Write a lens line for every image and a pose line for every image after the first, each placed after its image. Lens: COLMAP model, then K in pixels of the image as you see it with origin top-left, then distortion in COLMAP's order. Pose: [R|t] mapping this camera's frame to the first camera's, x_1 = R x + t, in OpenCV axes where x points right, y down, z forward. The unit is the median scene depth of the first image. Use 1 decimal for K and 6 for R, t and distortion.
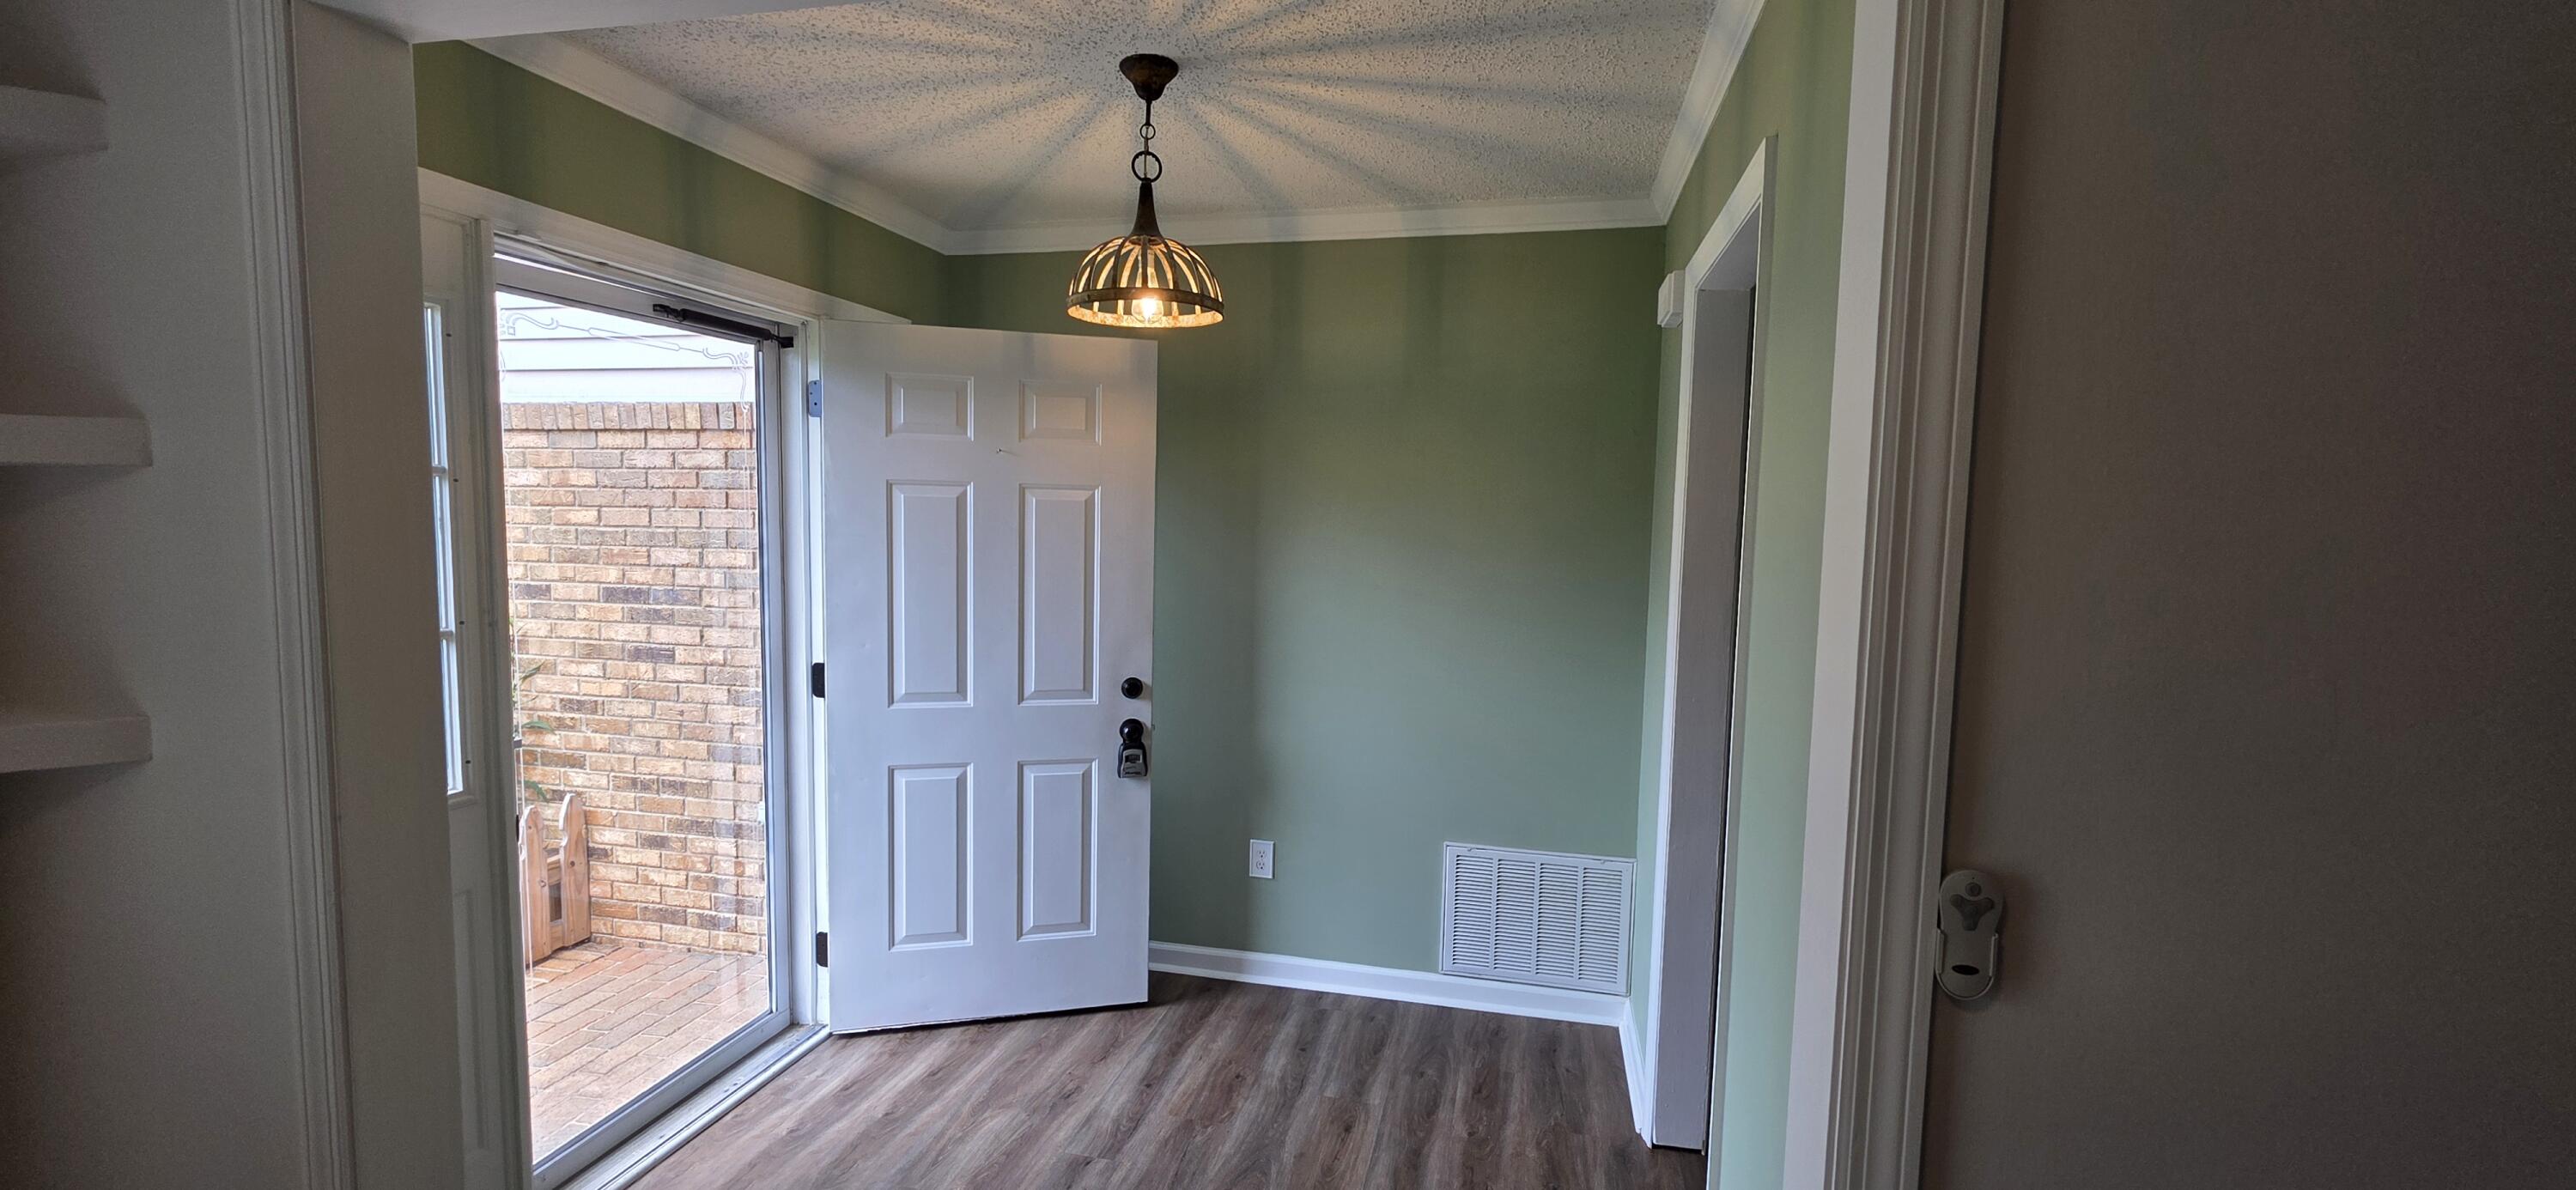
lens RADIAL K [[1022.2, 0, 1300.7], [0, 1022.2, 594.6], [0, 0, 1]] dist [0.004533, -0.000344]
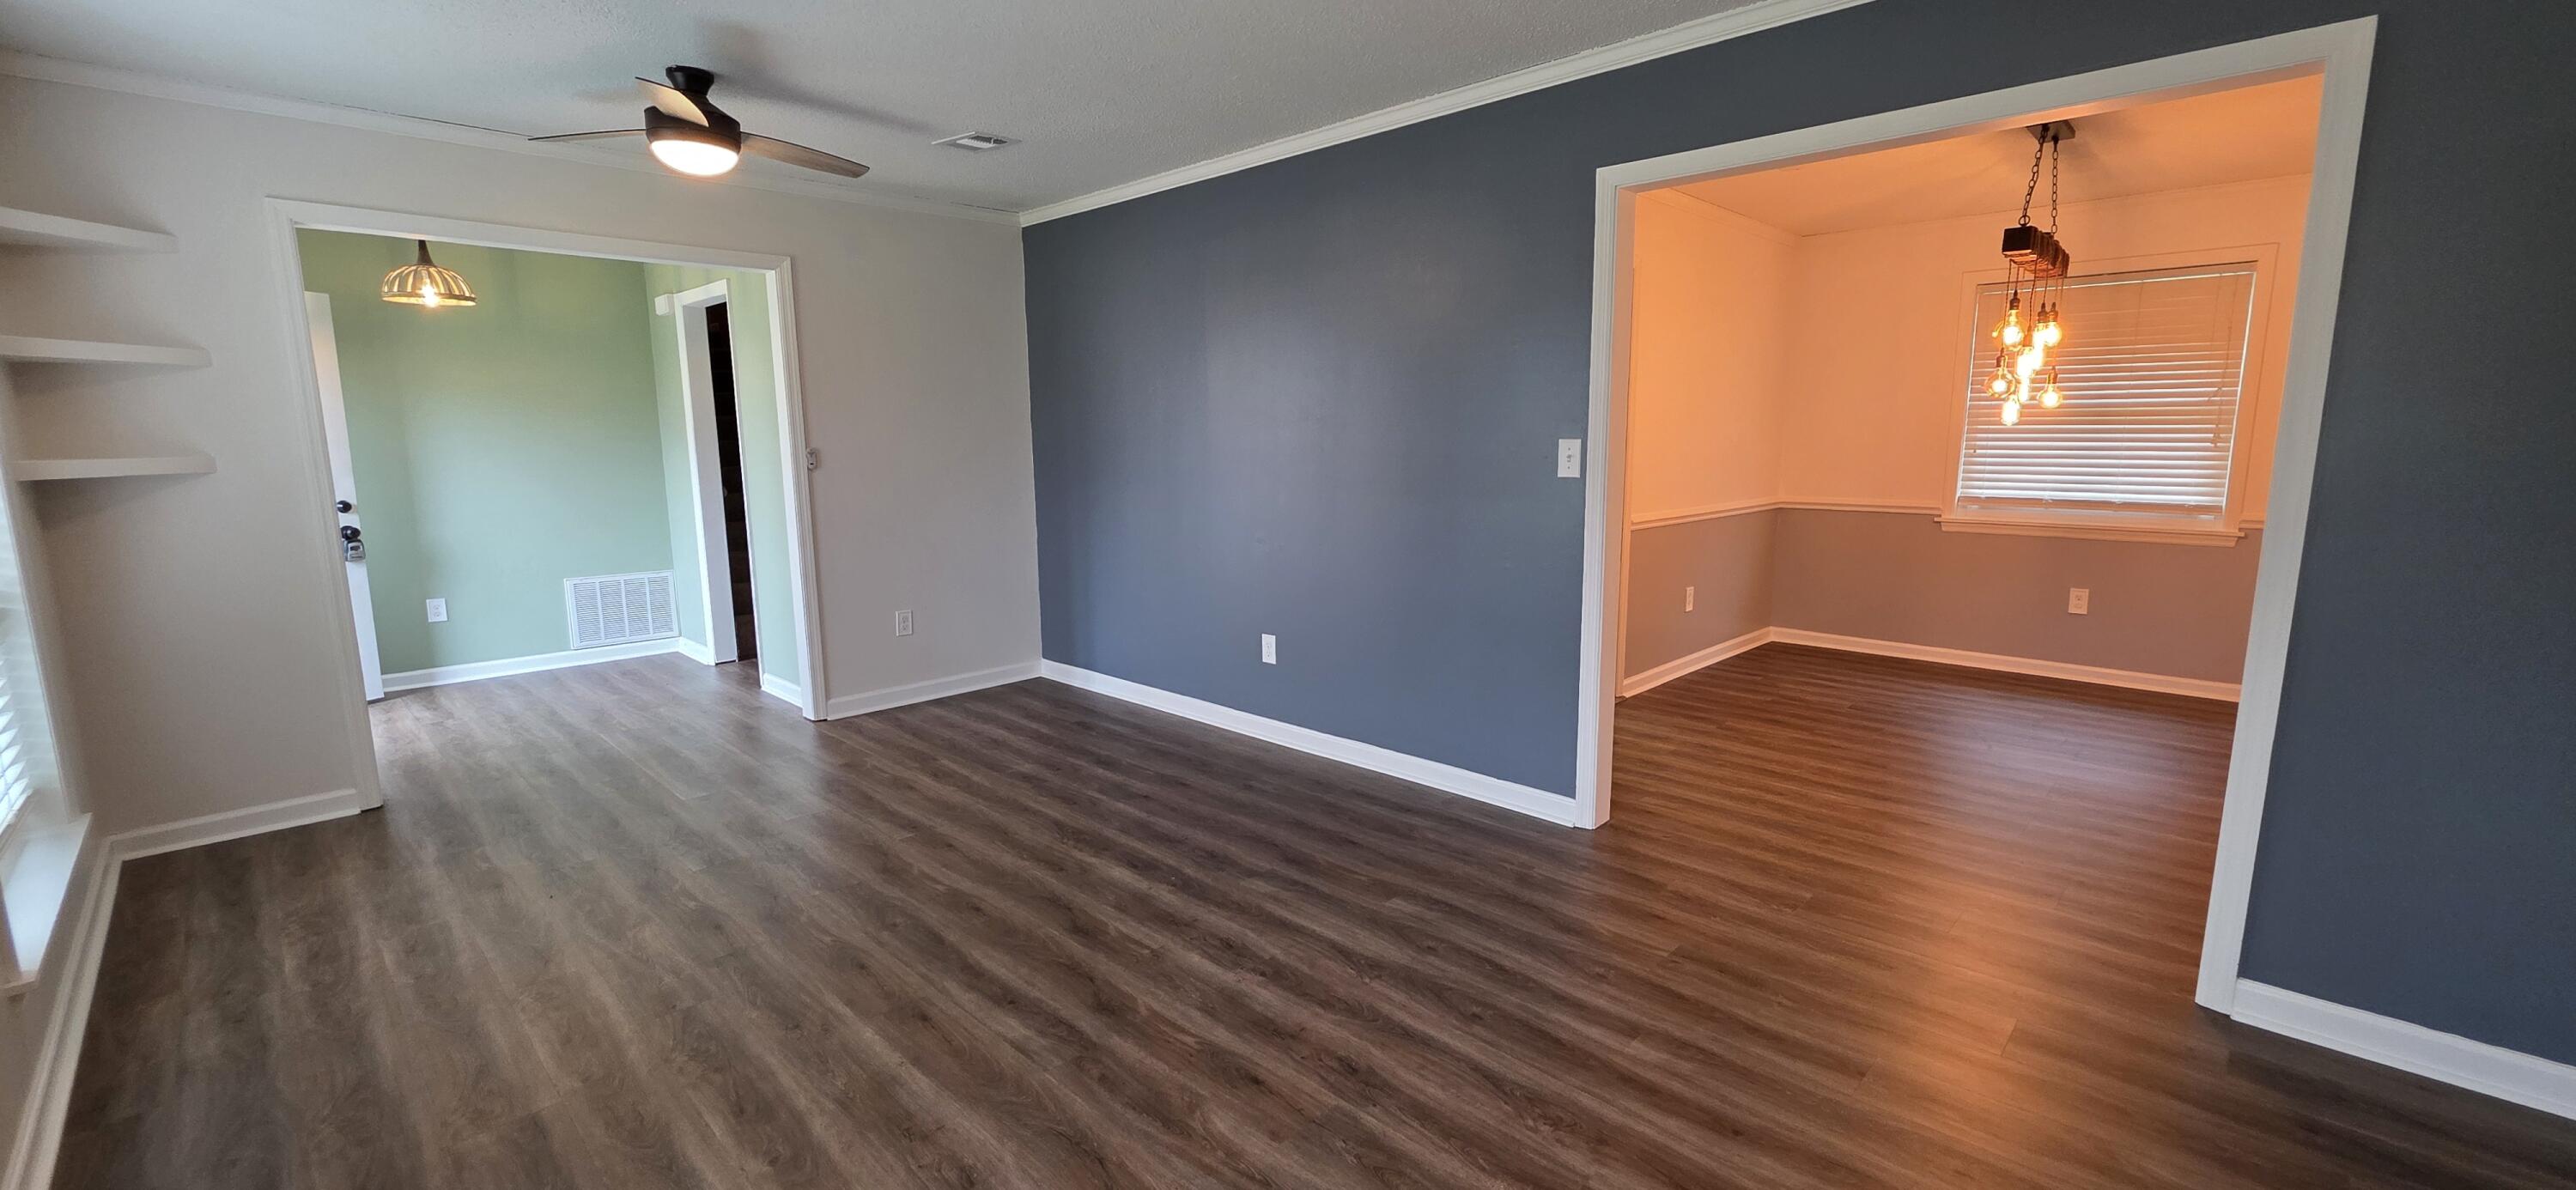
lens RADIAL K [[1022.2, 0, 1294.9], [0, 1022.2, 597.2], [0, 0, 1]] dist [0.004533, -0.000344]
pose [[0.514866, -0.160820, 0.842051, -0.821990], [0.090412, 0.986955, 0.133213, 0.159642], [-0.852490, 0.007544, 0.522690, -1.217245]]
